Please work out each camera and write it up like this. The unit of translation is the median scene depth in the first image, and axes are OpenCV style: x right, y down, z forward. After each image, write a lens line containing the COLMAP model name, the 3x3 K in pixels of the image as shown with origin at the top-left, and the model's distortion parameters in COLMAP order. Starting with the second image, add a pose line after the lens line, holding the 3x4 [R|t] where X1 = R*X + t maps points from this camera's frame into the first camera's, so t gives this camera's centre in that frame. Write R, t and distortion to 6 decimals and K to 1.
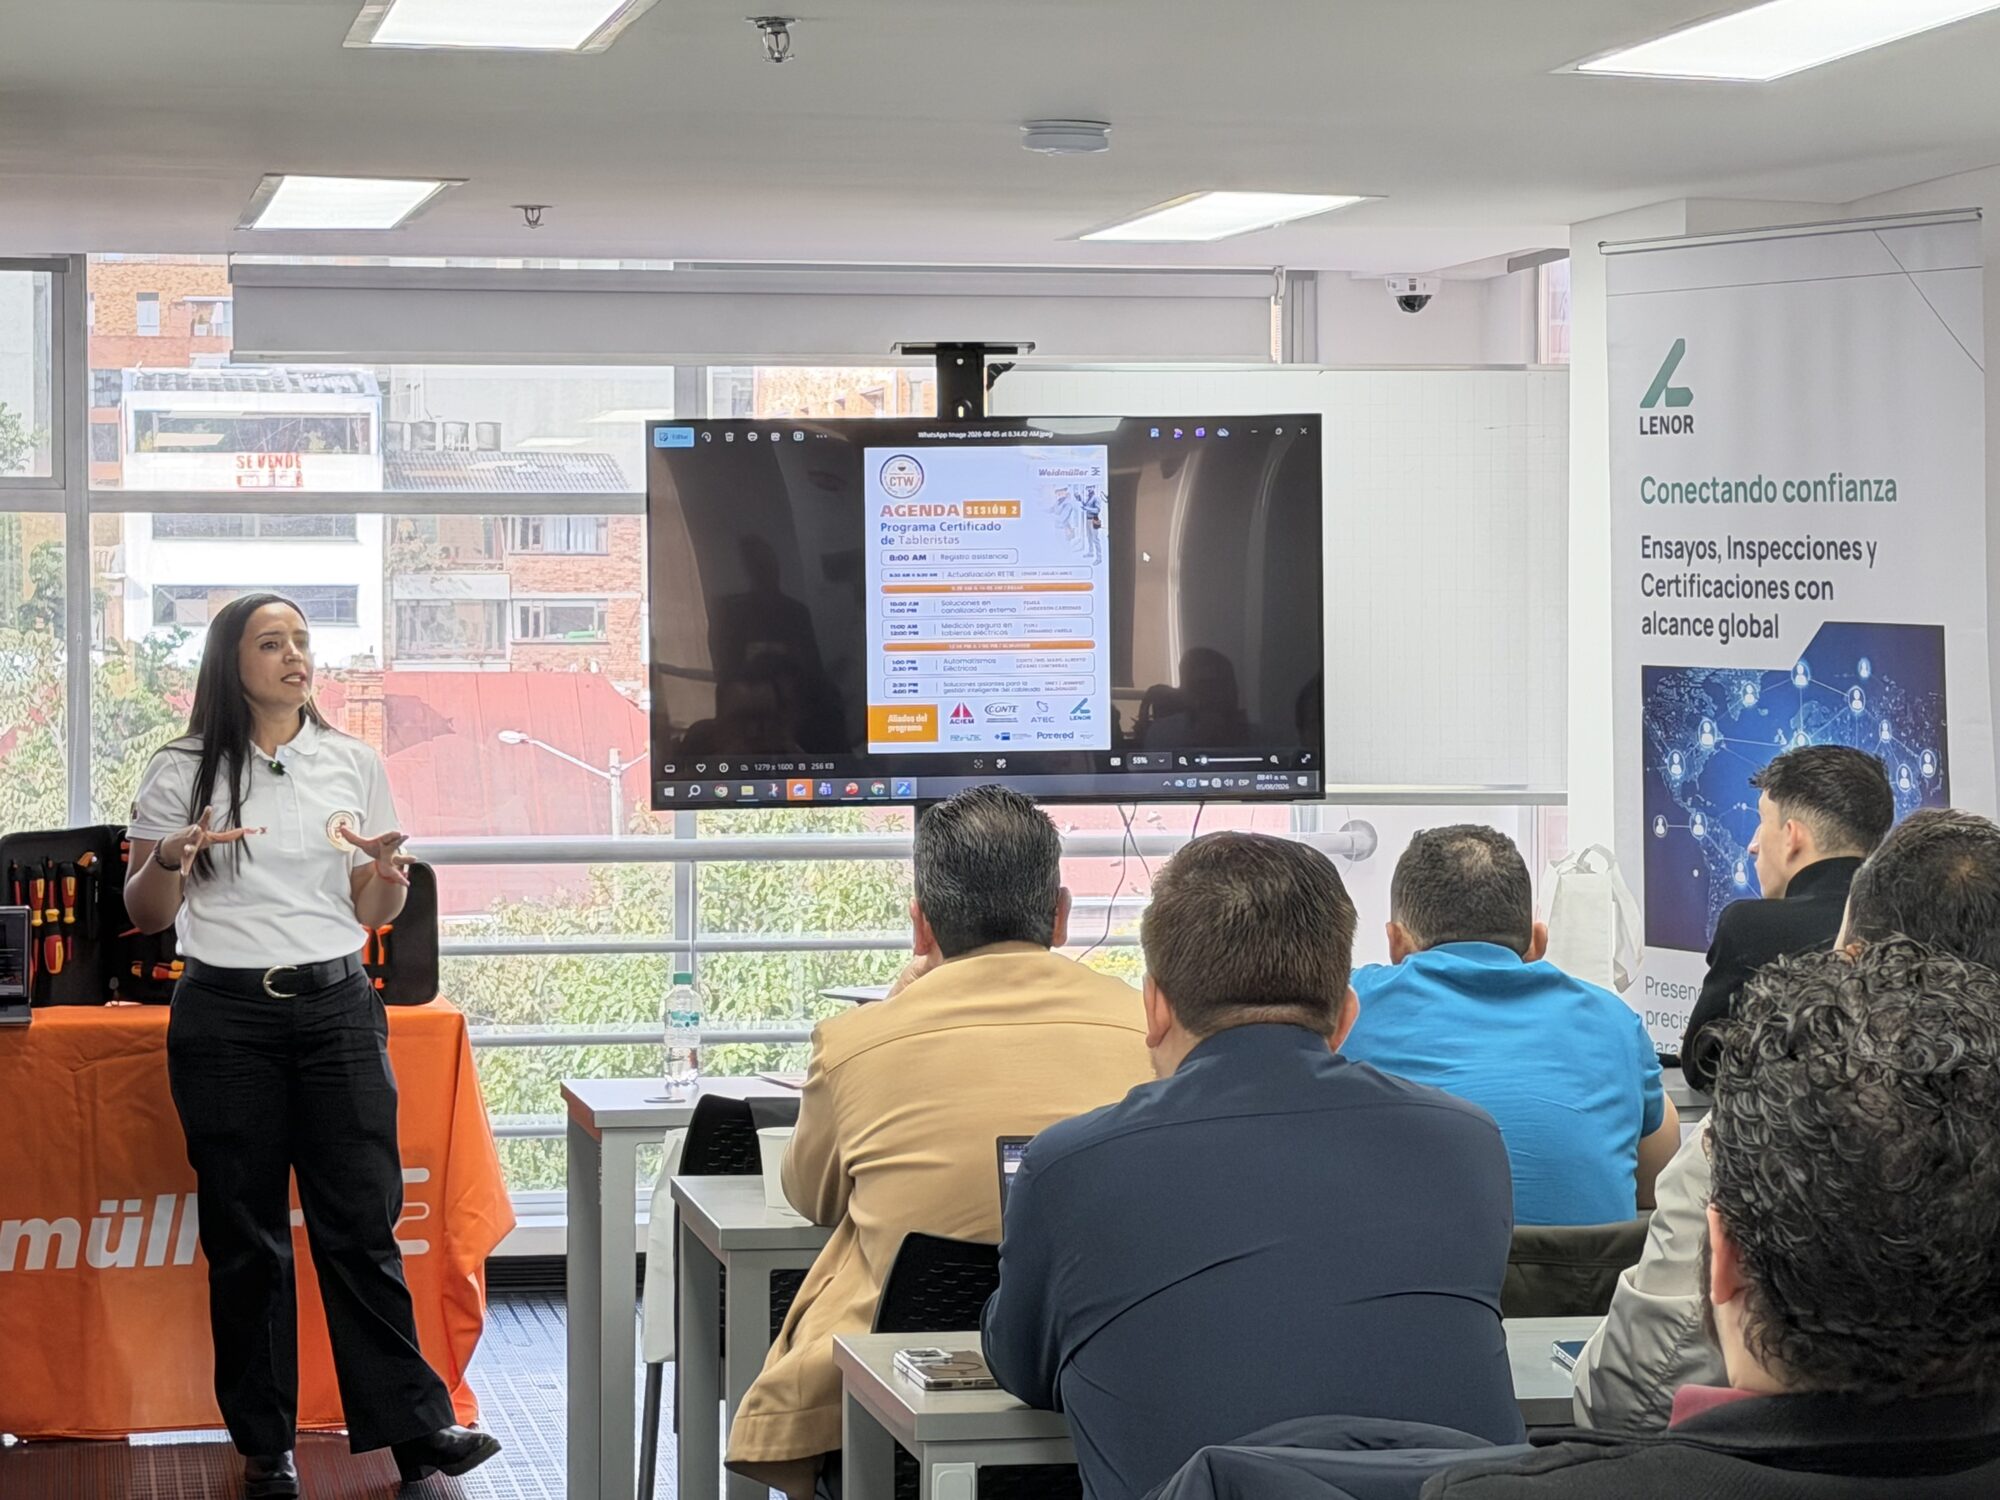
lens RADIAL K [[4764.0, 0, 1000.8], [0, 4764.0, 752.1], [0, 0, 1]] dist [0.080371, 0.000000]
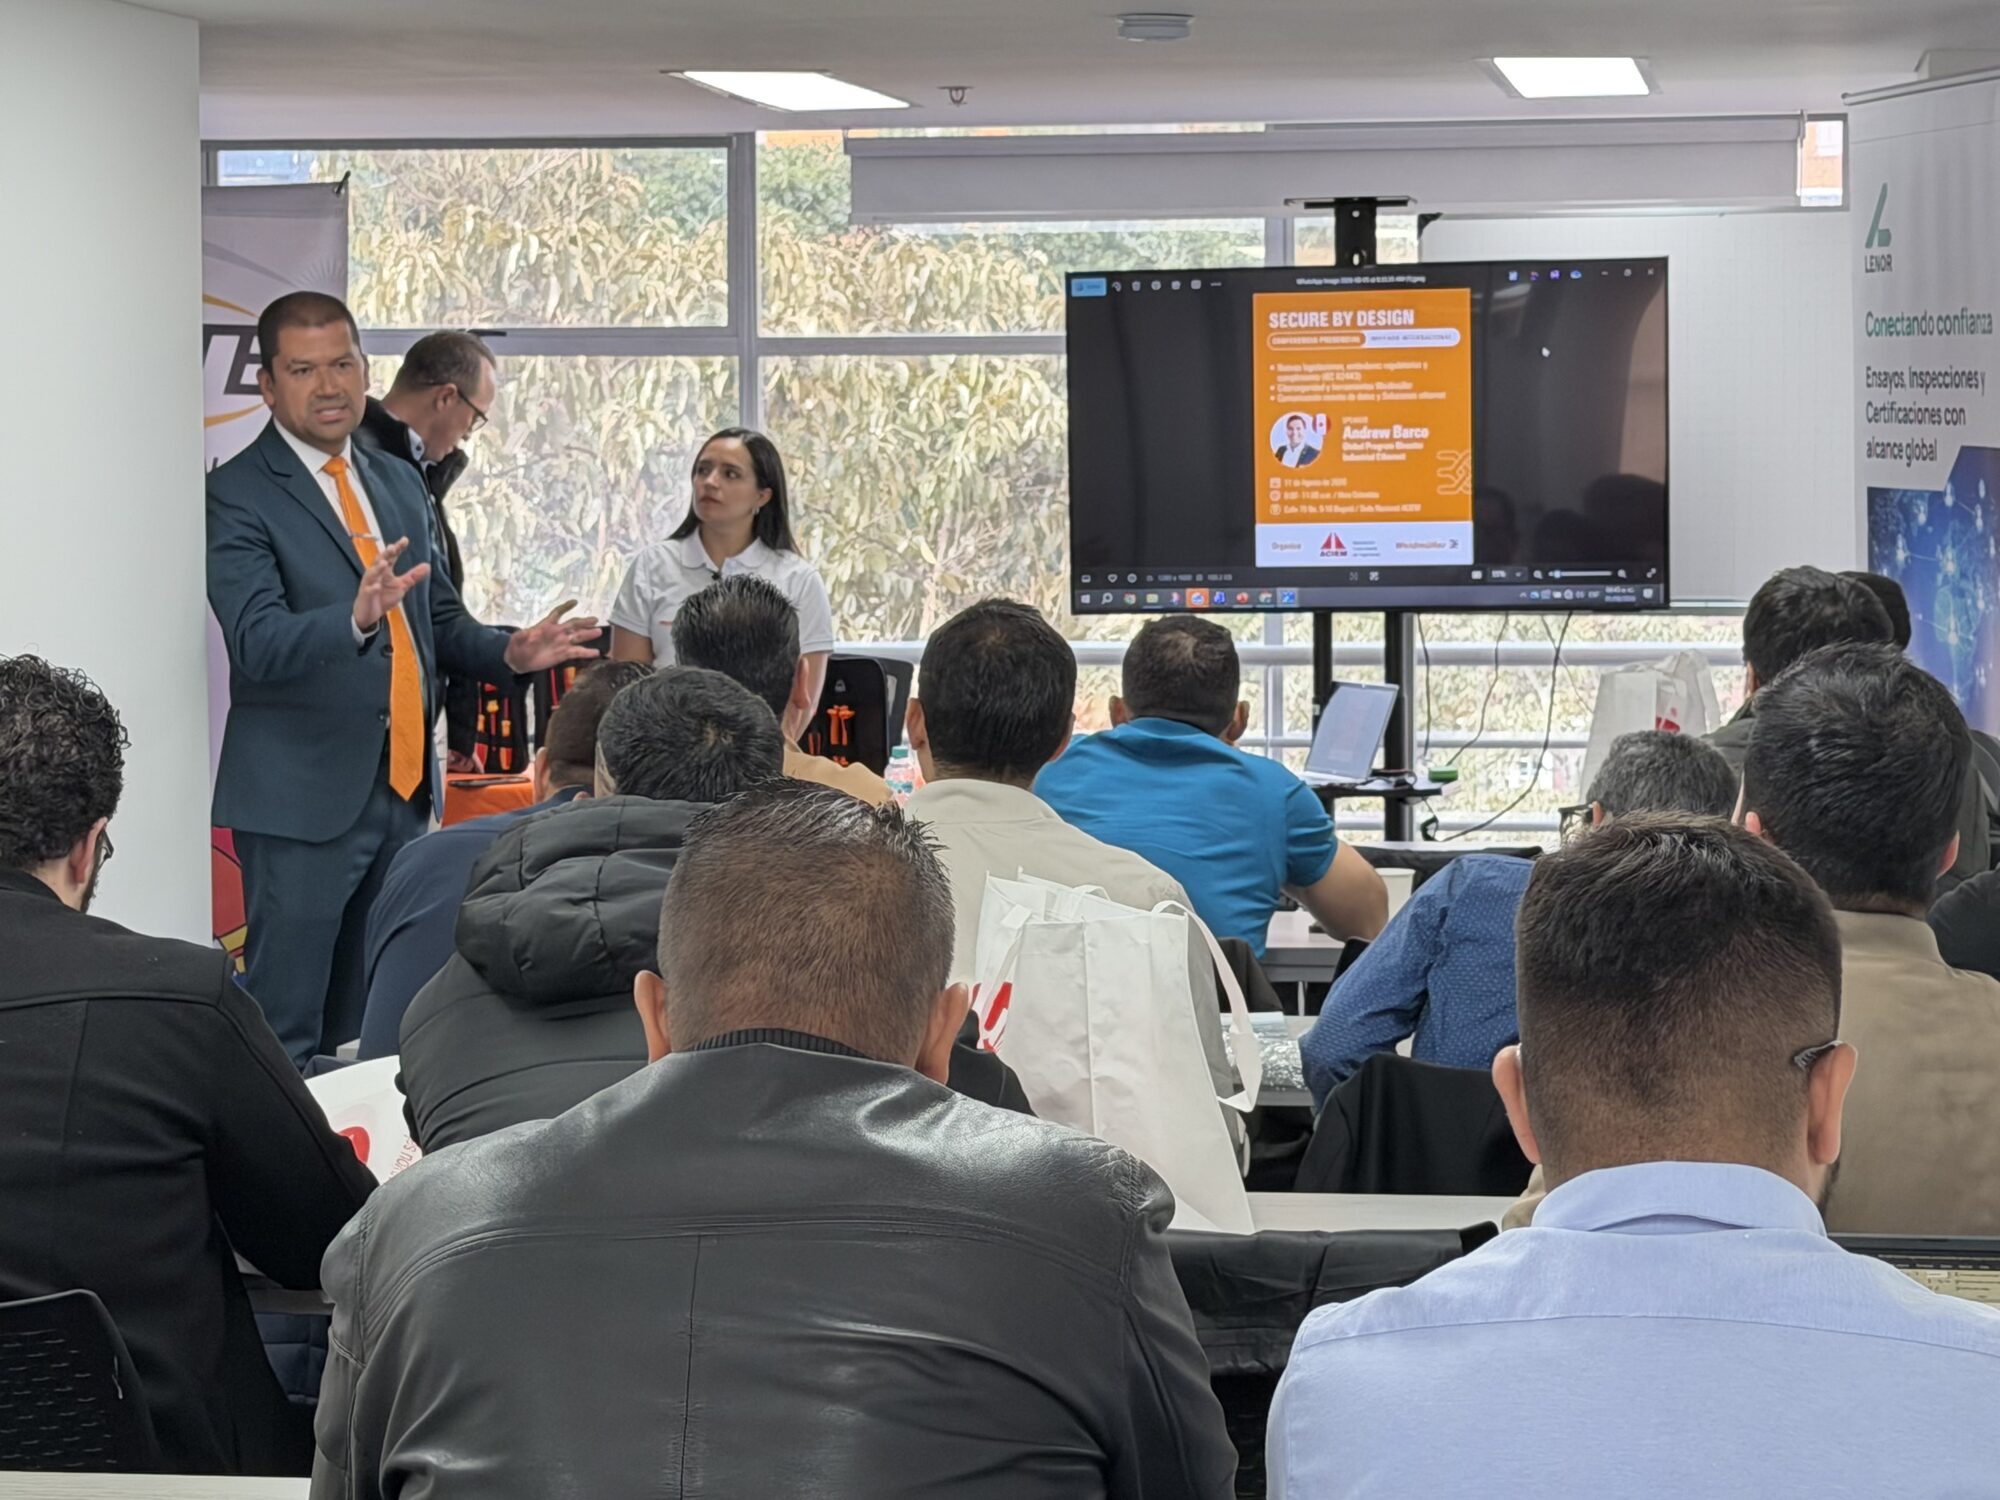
lens RADIAL K [[4777.3, 0, 1002.0], [0, 4777.3, 749.9], [0, 0, 1]] dist [0.096442, 0.000000]
pose [[0.945942, 0.017212, -0.323879, 0.279595], [-0.005742, 0.999323, 0.036337, 0.002898], [0.324285, -0.032513, 0.945400, -0.087341]]
